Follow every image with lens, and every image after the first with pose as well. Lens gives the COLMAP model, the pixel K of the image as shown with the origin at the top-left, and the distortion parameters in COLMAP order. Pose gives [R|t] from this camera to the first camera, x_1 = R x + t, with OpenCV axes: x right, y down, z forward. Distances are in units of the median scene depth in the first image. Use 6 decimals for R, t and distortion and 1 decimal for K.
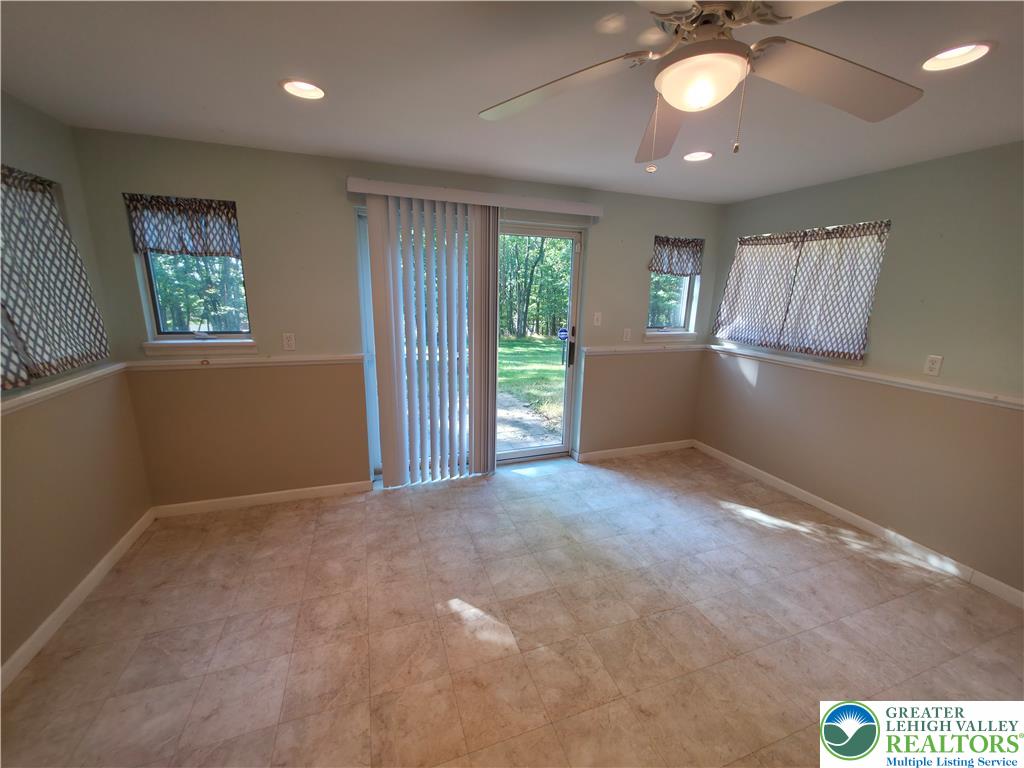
lens RADIAL K [[407.3, 0, 511.9], [0, 407.3, 385.6], [0, 0, 1]] dist [0.000991, -0.000153]
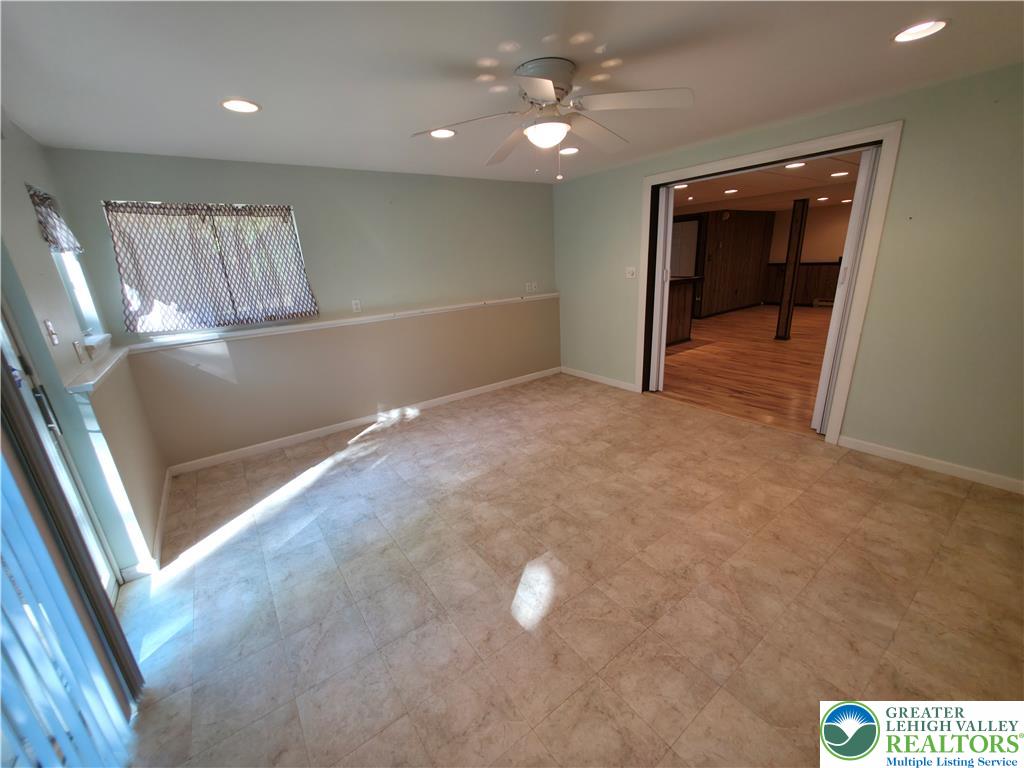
lens RADIAL K [[407.3, 0, 510.0], [0, 407.3, 382.8], [0, 0, 1]] dist [0.000991, -0.000153]
pose [[-0.277588, -0.291034, 0.915557, -0.700493], [0.268039, 0.891704, 0.364719, -0.211766], [-0.922551, 0.346646, -0.169517, 0.862213]]
